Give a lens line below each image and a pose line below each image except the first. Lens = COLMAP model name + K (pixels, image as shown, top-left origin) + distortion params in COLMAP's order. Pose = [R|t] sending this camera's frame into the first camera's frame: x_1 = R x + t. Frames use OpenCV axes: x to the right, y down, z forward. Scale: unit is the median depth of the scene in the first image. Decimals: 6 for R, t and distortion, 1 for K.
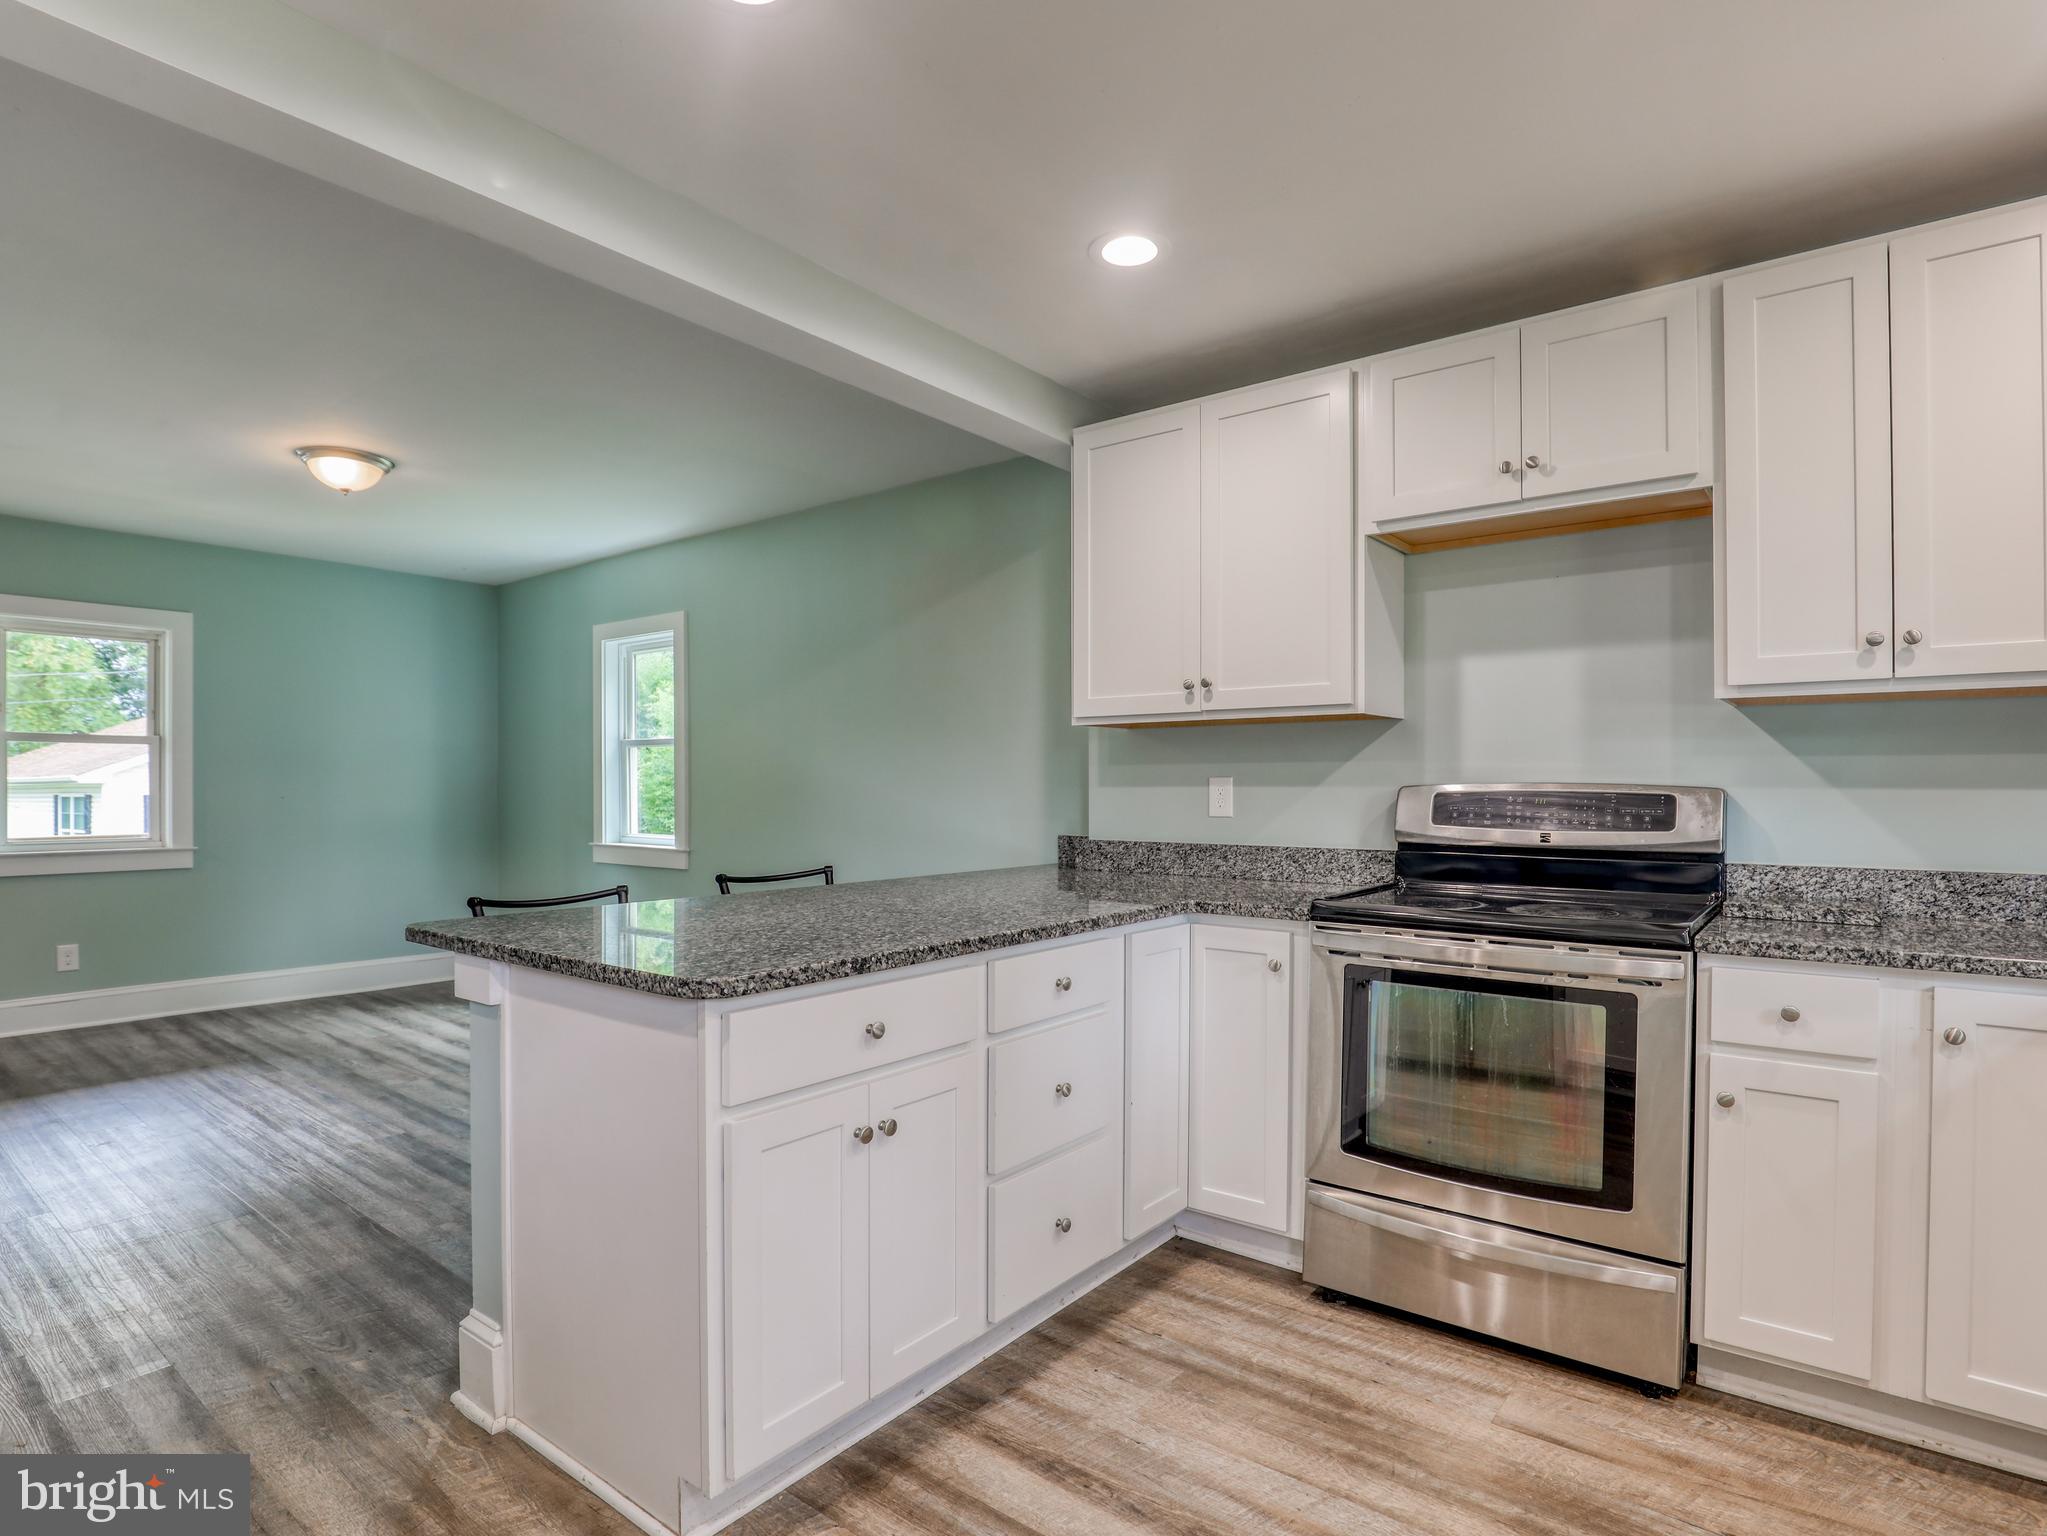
lens RADIAL K [[1052.2, 0, 1037.0], [0, 1052.2, 781.3], [0, 0, 1]] dist [-0.037716, 0.004990]
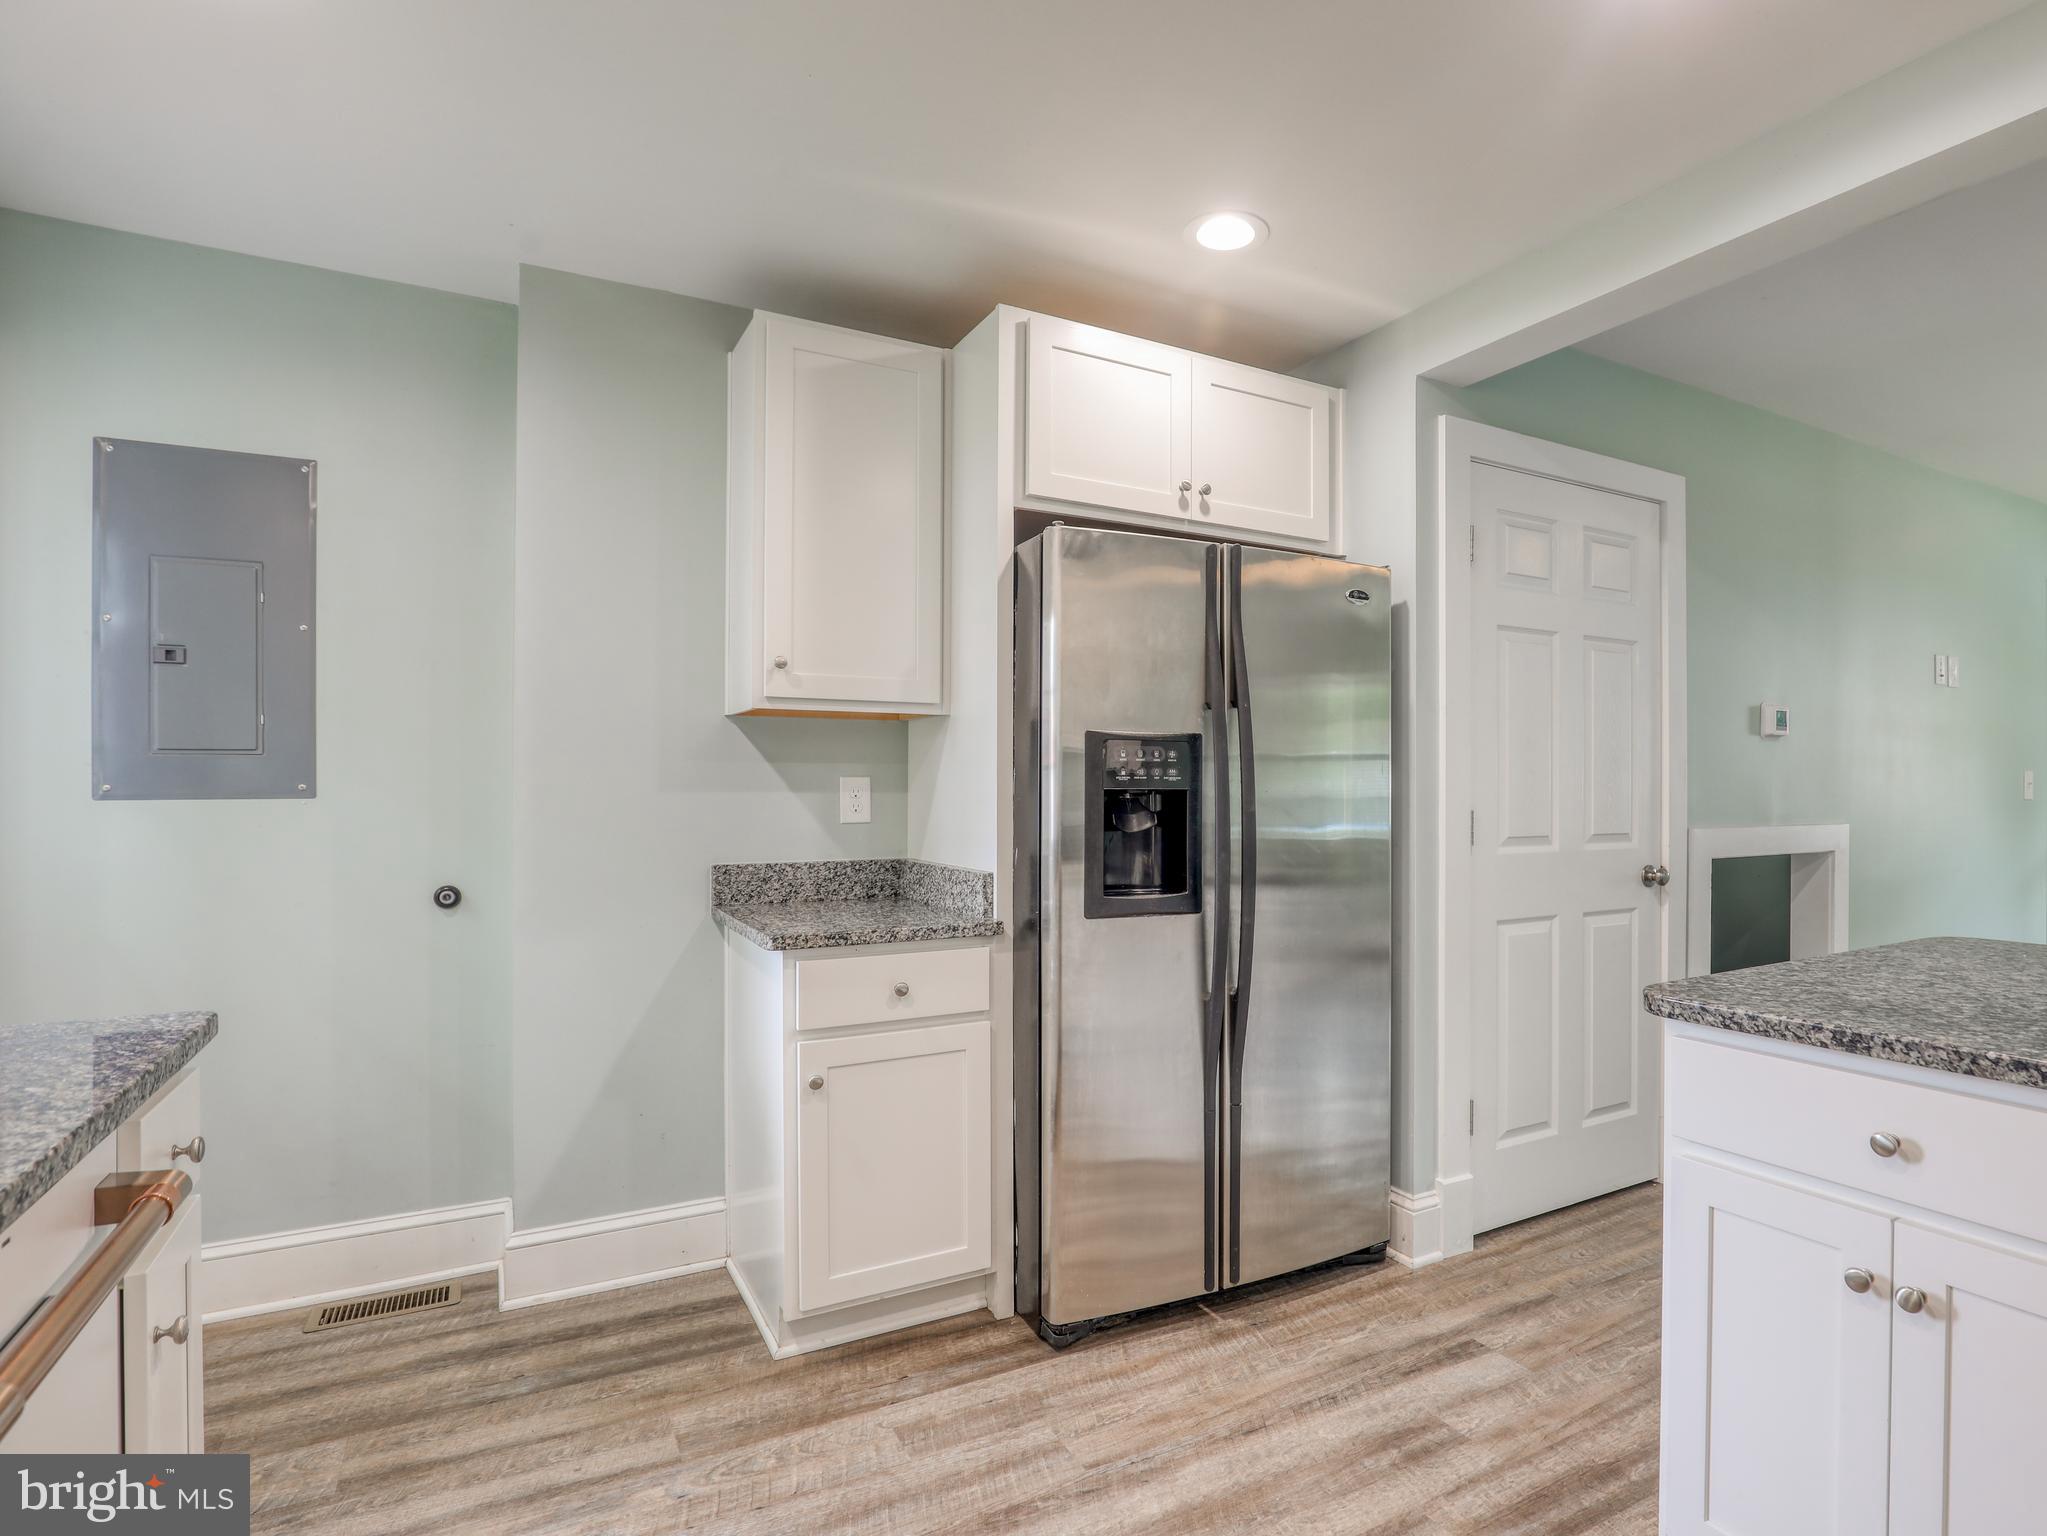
lens RADIAL K [[1052.2, 0, 1139.3], [0, 1052.2, 784.2], [0, 0, 1]] dist [-0.037716, 0.004990]
pose [[-0.385777, -0.010337, -0.922534, 0.476721], [0.002044, 0.999925, -0.012058, 0.009870], [0.922590, -0.006537, -0.385727, 0.617790]]
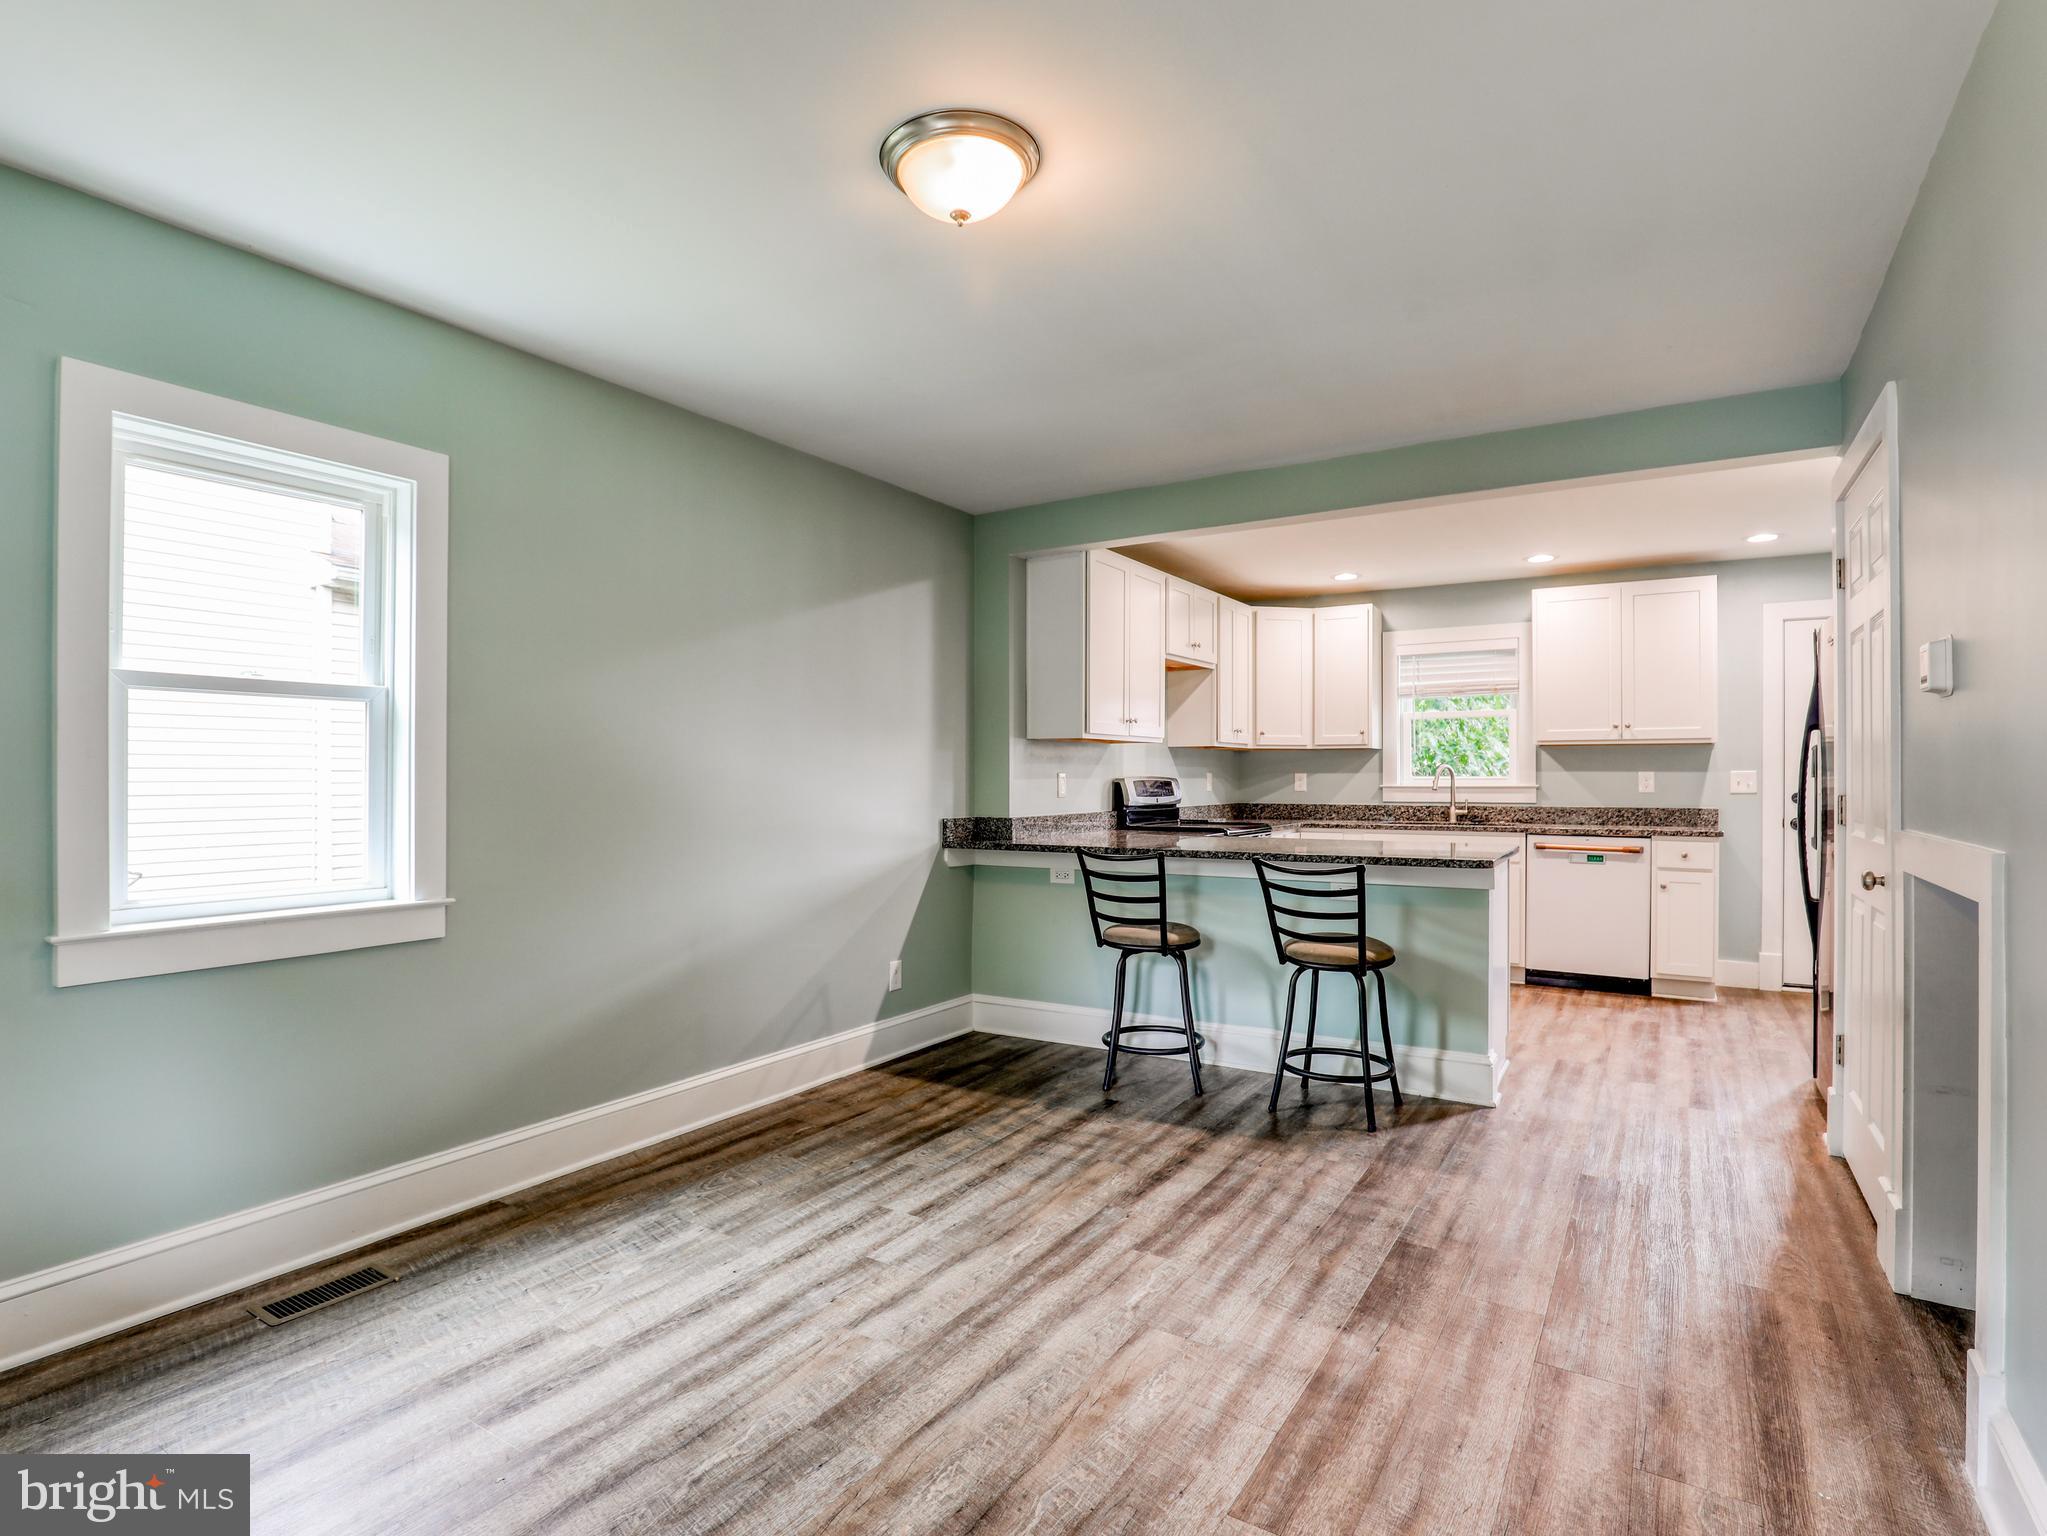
lens RADIAL K [[1052.2, 0, 973.5], [0, 1052.2, 771.5], [0, 0, 1]] dist [-0.037716, 0.004990]
pose [[-0.060156, 0.004161, 0.998180, -2.015300], [-0.001843, 0.999989, -0.004280, 0.001981], [-0.998187, -0.002097, -0.060148, 1.730956]]
